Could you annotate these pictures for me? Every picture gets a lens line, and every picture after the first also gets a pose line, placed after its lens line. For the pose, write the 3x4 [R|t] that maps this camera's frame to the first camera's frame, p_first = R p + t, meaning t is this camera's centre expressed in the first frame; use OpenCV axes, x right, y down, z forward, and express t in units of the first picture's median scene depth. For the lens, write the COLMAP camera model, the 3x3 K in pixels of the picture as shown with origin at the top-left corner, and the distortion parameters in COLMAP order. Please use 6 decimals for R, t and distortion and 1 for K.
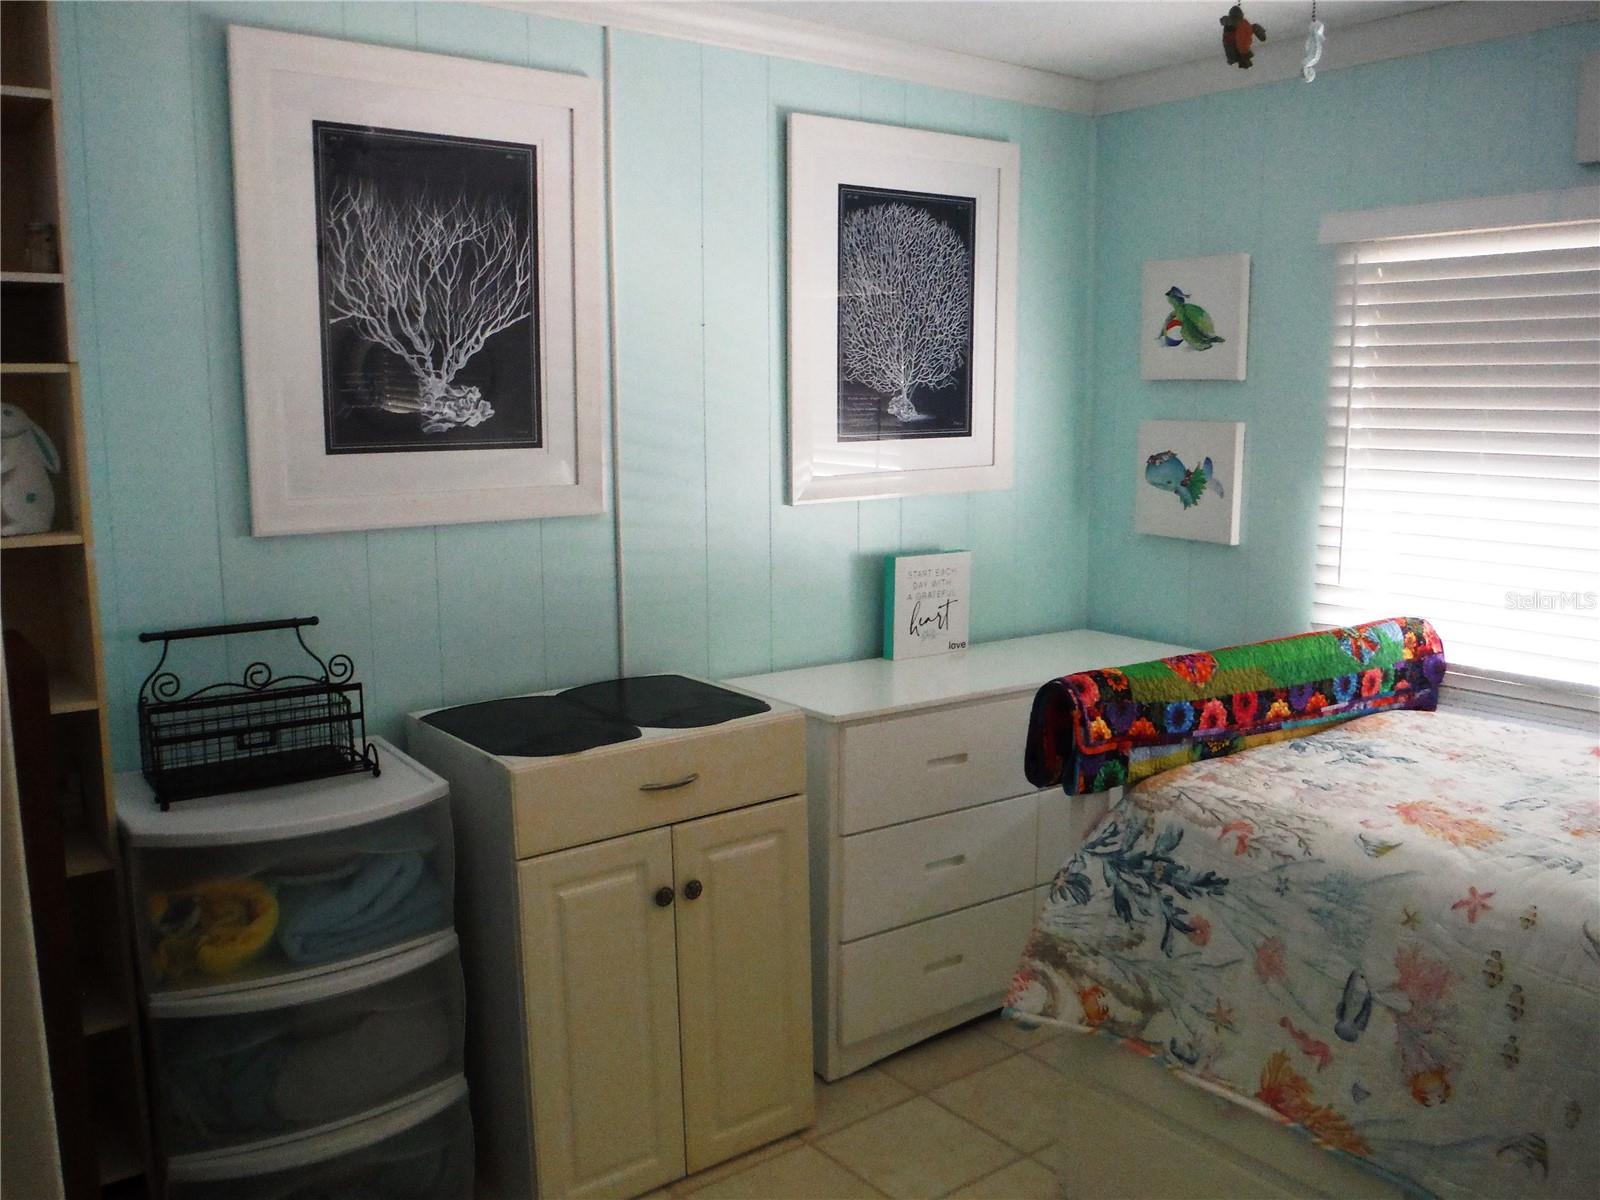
lens RADIAL K [[1353.2, 0, 794.8], [0, 1353.2, 599.5], [0, 0, 1]] dist [-0.052114, 0.027655]
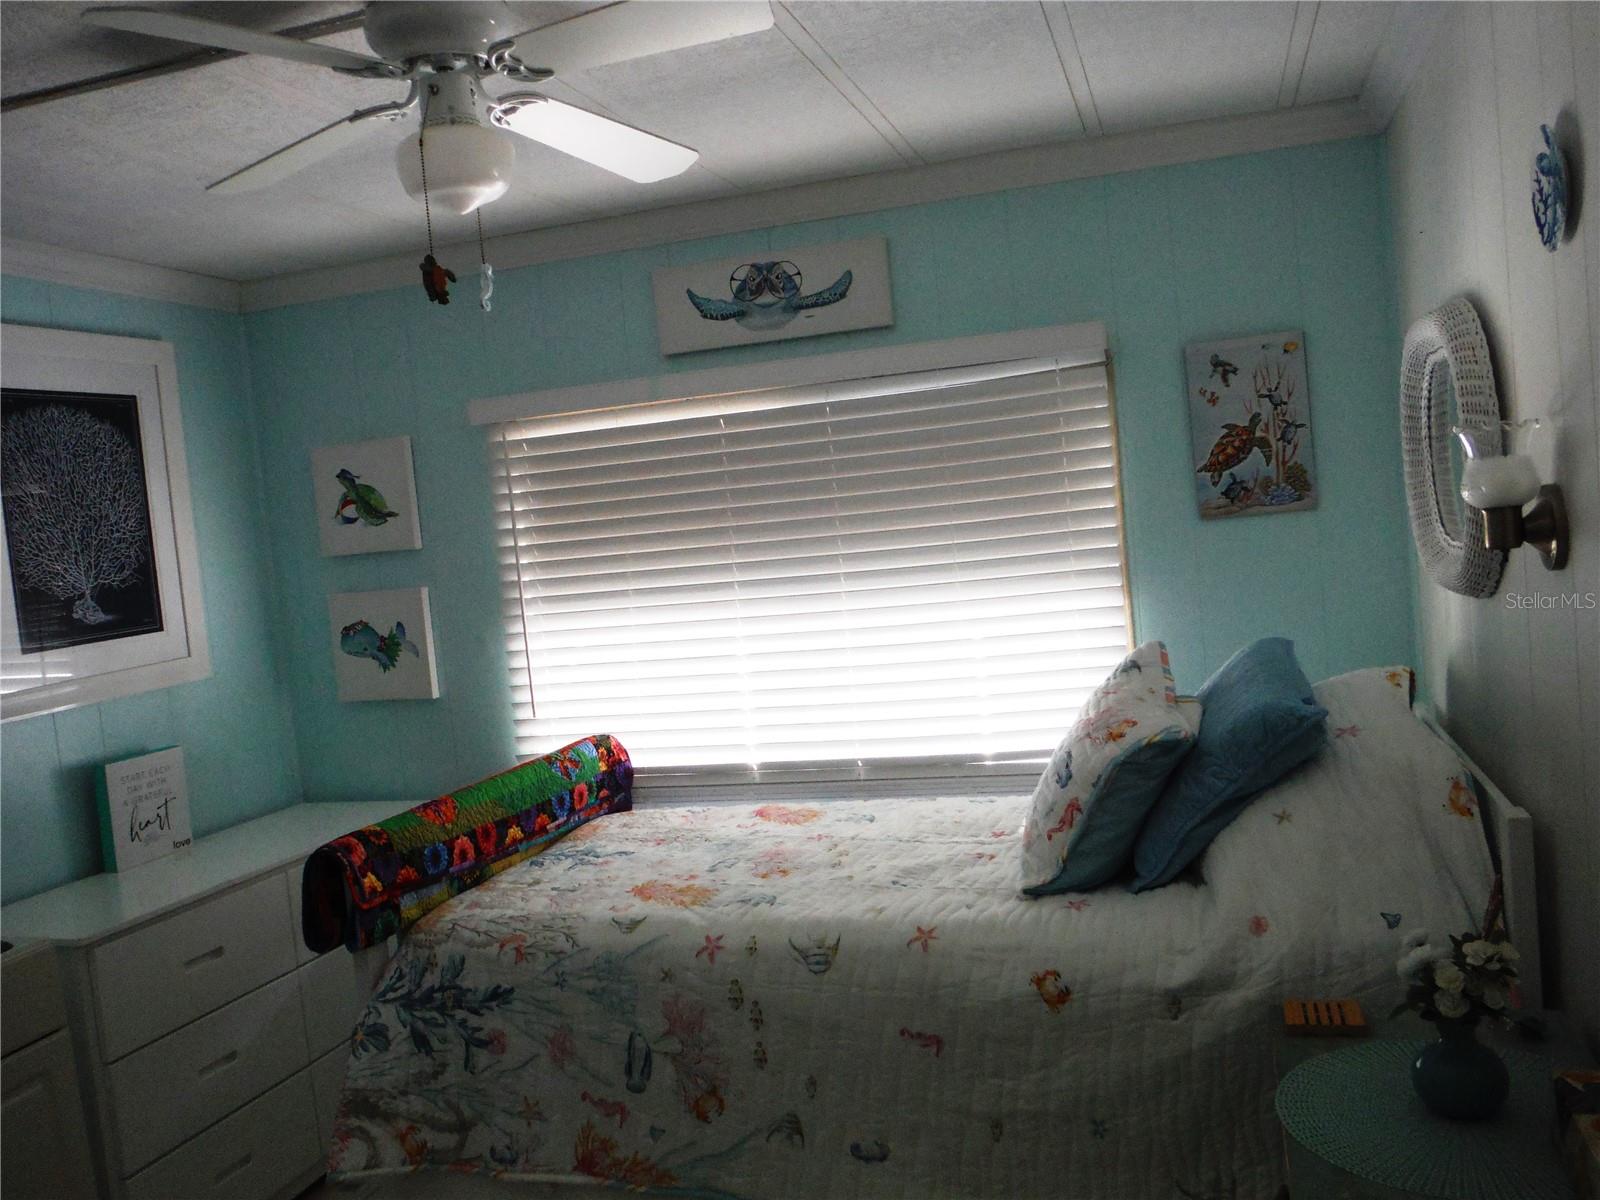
lens RADIAL K [[1353.2, 0, 801.8], [0, 1353.2, 598.3], [0, 0, 1]] dist [-0.052114, 0.027655]
pose [[0.802467, -0.111677, 0.586153, -0.084122], [0.181390, 0.981497, -0.061329, 0.000856], [-0.568458, 0.155537, 0.807876, -0.076825]]
